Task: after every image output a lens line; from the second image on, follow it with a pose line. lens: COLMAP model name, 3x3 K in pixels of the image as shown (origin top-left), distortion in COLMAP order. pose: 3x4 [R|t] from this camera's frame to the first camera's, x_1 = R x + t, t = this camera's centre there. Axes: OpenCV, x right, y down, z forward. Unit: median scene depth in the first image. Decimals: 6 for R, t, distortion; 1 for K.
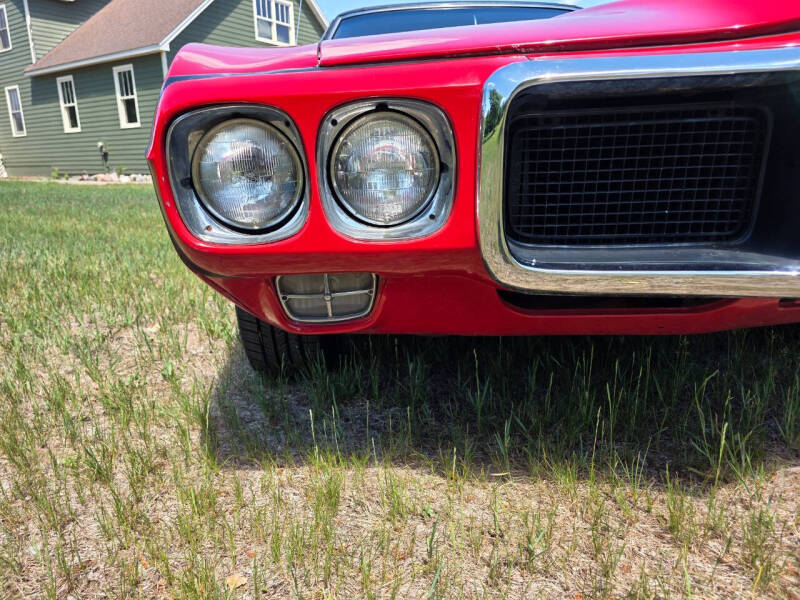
lens RADIAL K [[548.2, 0, 399.1], [0, 548.2, 287.8], [0, 0, 1]] dist [0.005990, -0.002819]
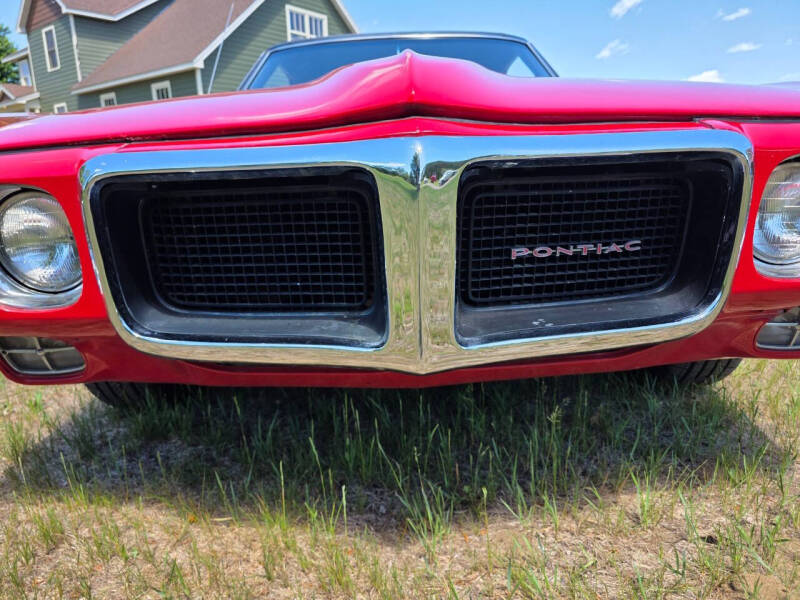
lens RADIAL K [[550.8, 0, 402.5], [0, 550.8, 304.3], [0, 0, 1]] dist [0.026636, -0.025125]
pose [[0.997209, 0.011606, -0.073759, 0.366962], [-0.011049, 0.999907, 0.007961, -0.052445], [0.073845, -0.007124, 0.997244, -0.023042]]
